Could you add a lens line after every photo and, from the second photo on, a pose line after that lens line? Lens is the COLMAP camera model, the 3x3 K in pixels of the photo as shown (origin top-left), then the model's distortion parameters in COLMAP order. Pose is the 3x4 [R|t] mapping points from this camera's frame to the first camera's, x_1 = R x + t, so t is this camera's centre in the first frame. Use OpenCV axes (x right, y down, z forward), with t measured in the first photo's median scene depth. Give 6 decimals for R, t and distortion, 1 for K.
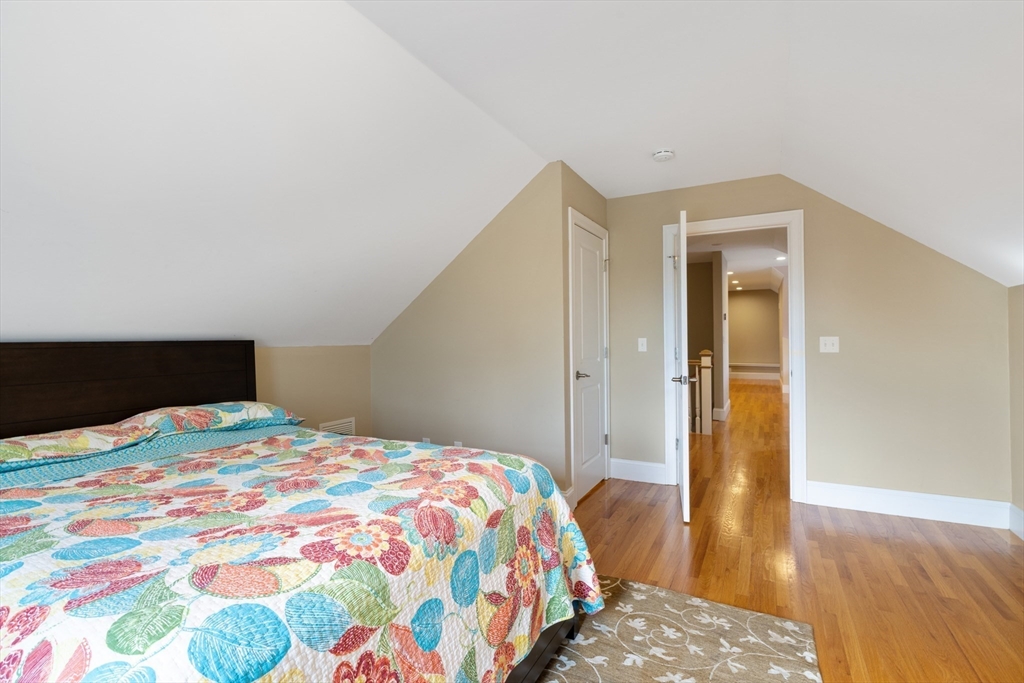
lens RADIAL K [[474.2, 0, 512.0], [0, 474.2, 341.5], [0, 0, 1]] dist [0.000072, 0.000014]
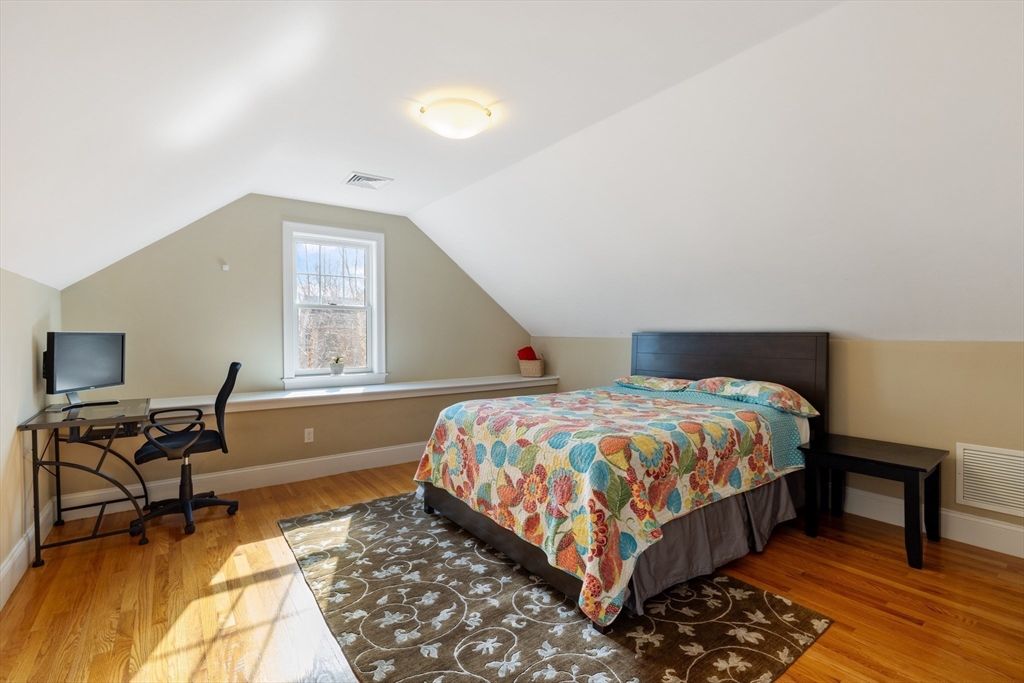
lens RADIAL K [[474.2, 0, 512.0], [0, 474.2, 341.5], [0, 0, 1]] dist [0.000072, 0.000014]
pose [[-0.431634, 0.025702, -0.901683, 1.213331], [0.000026, 0.999594, 0.028480, -0.021029], [0.902049, 0.012270, -0.431460, 1.388672]]
